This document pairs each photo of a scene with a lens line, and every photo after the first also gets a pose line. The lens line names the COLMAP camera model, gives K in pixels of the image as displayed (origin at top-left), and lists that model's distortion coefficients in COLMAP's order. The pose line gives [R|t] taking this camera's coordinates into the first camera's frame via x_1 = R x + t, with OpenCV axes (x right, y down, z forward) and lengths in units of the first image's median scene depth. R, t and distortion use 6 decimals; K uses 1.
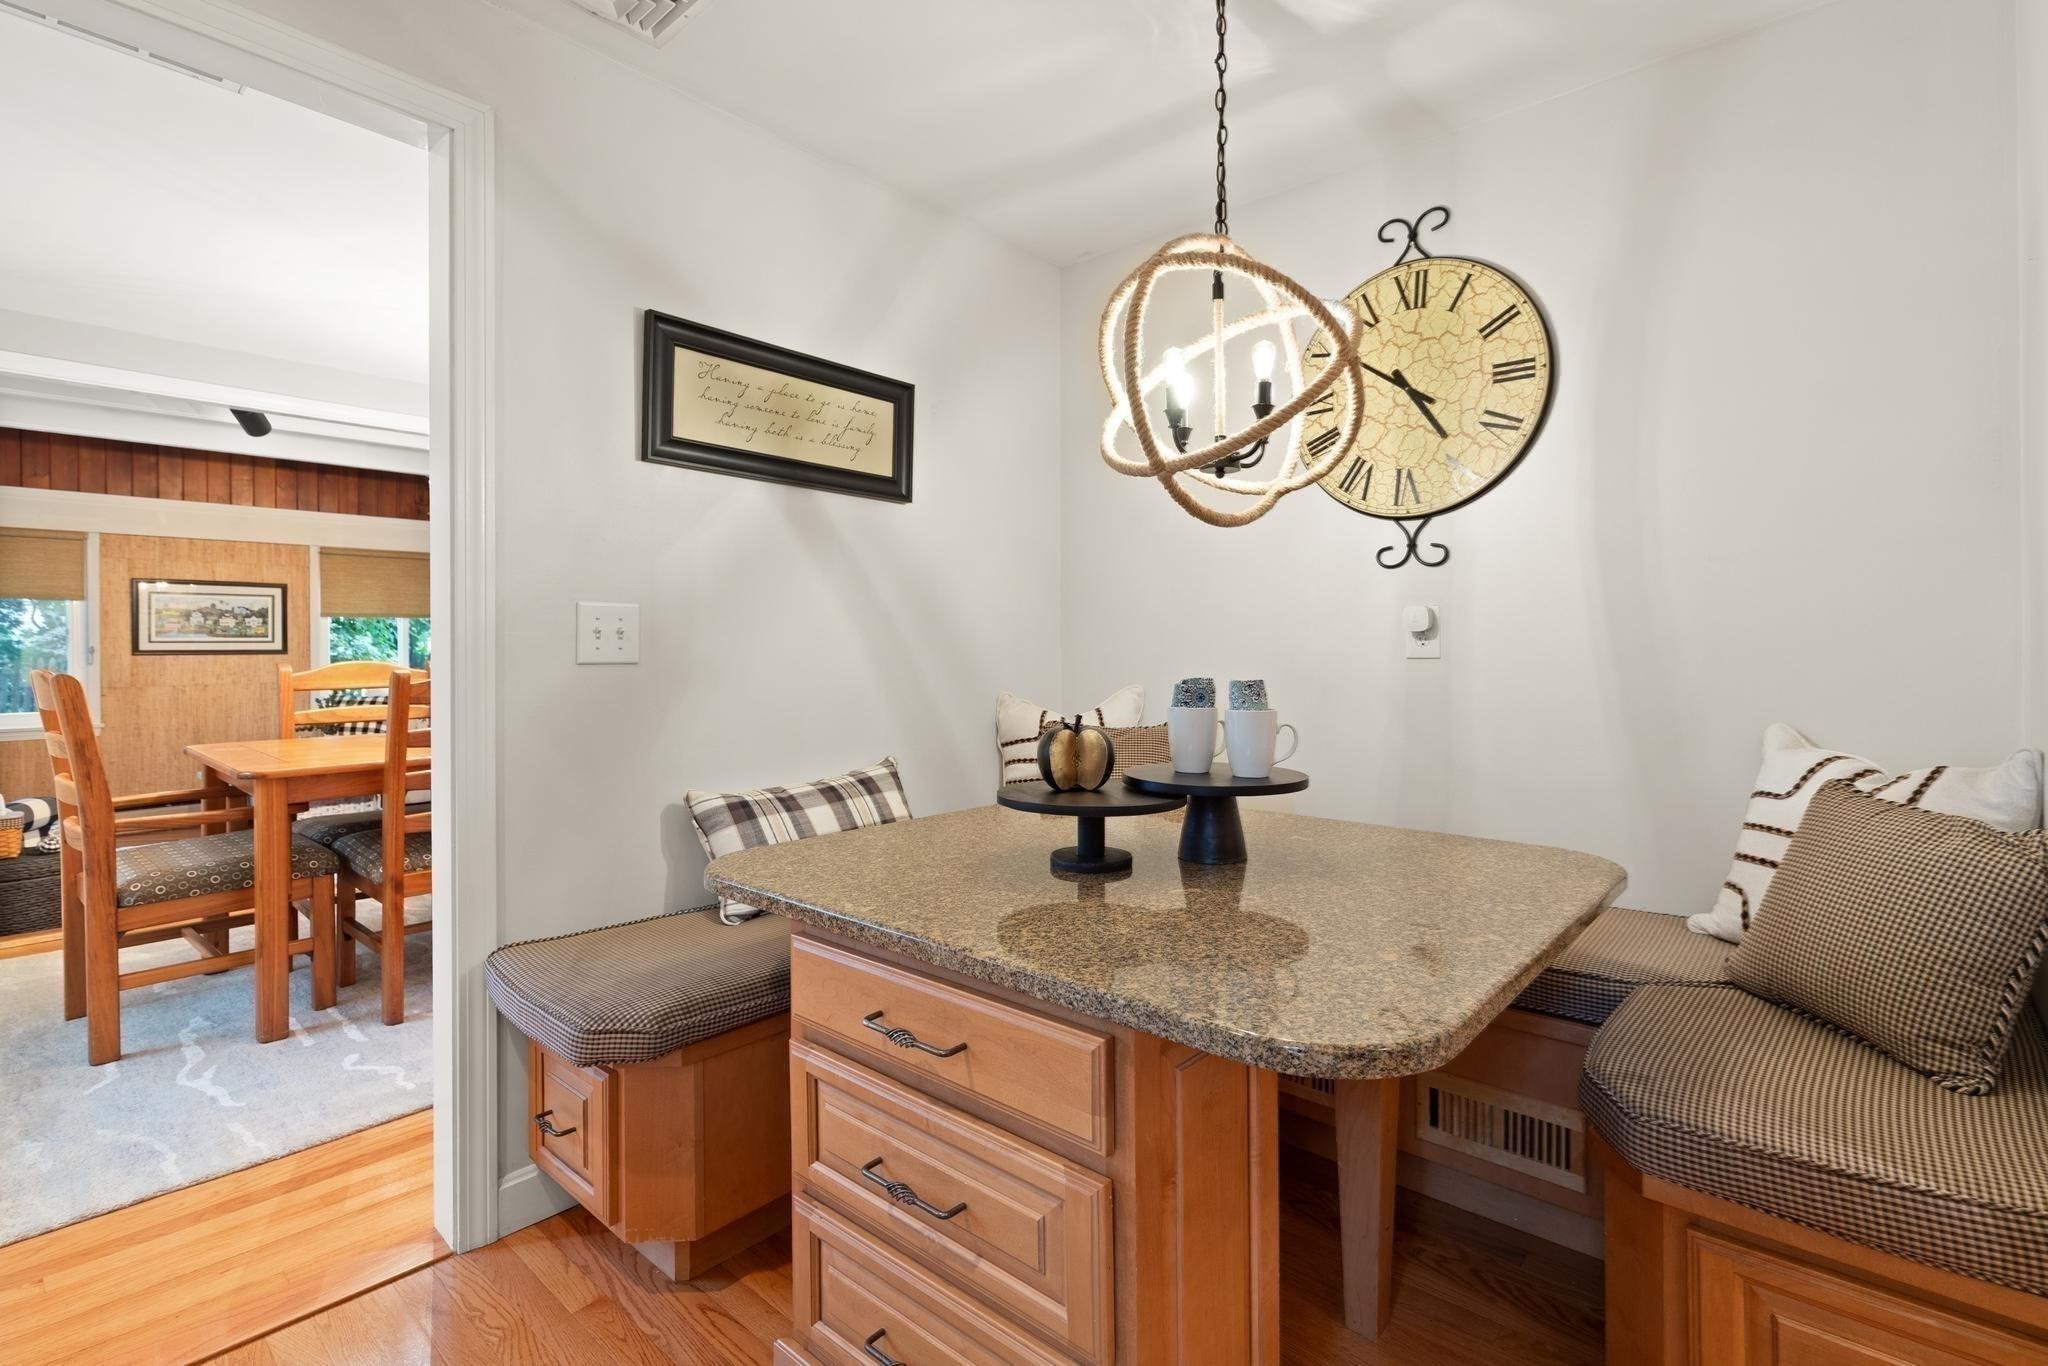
lens RADIAL K [[937.9, 0, 1037.9], [0, 937.9, 645.1], [0, 0, 1]] dist [0.006289, -0.001815]
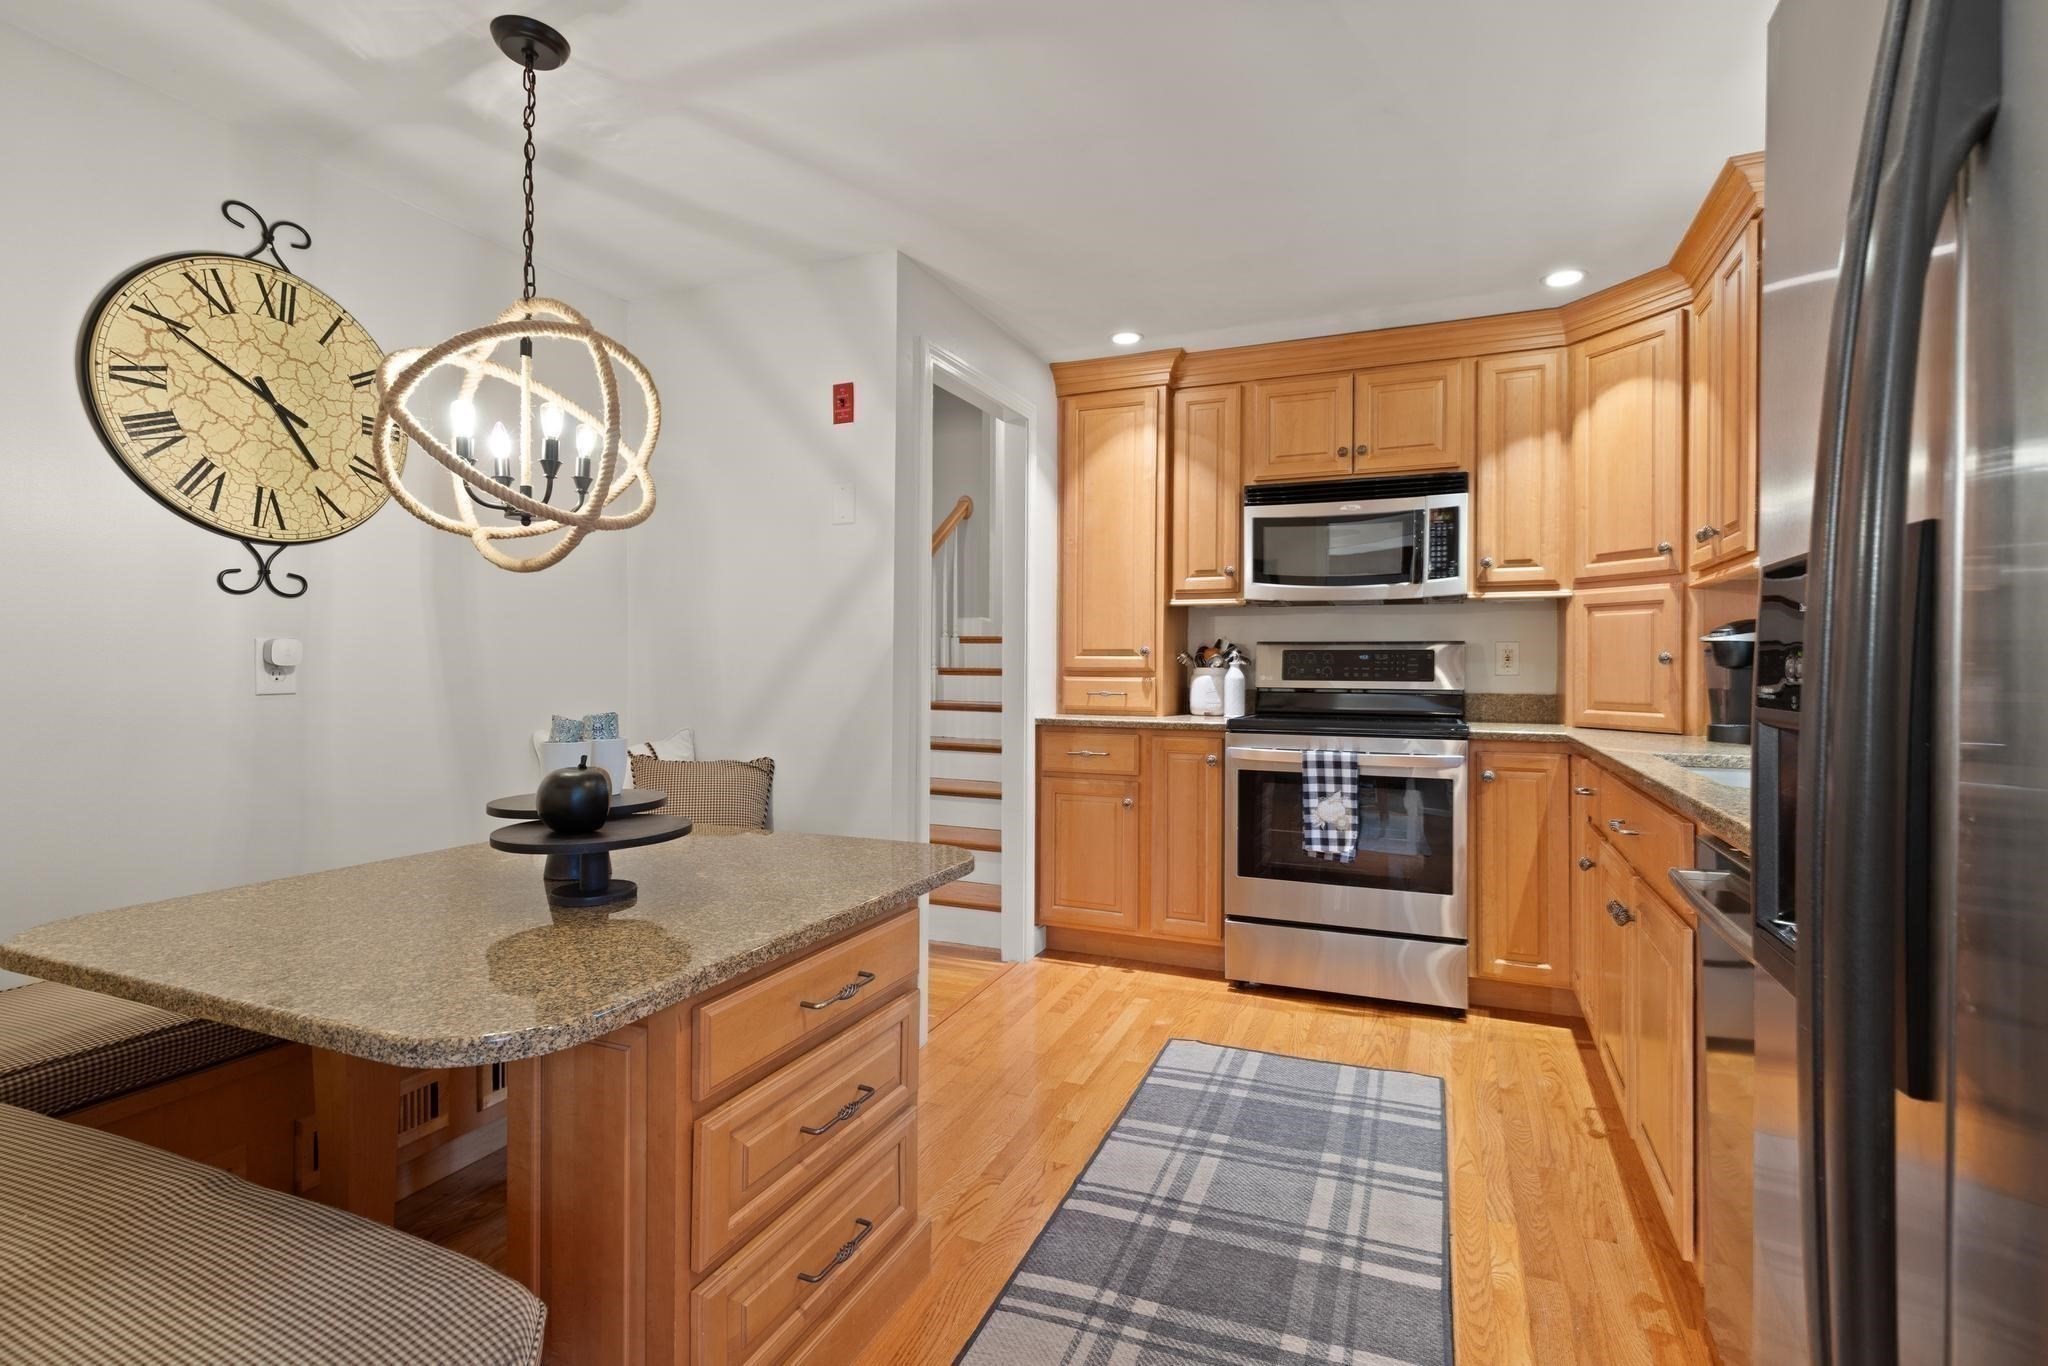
lens RADIAL K [[937.9, 0, 1022.1], [0, 937.9, 671.8], [0, 0, 1]] dist [0.006289, -0.001815]
pose [[-0.290308, 0.000625, 0.956933, -0.705533], [-0.001163, 0.999999, -0.001006, -0.008382], [-0.956932, -0.001405, -0.290307, 0.561286]]
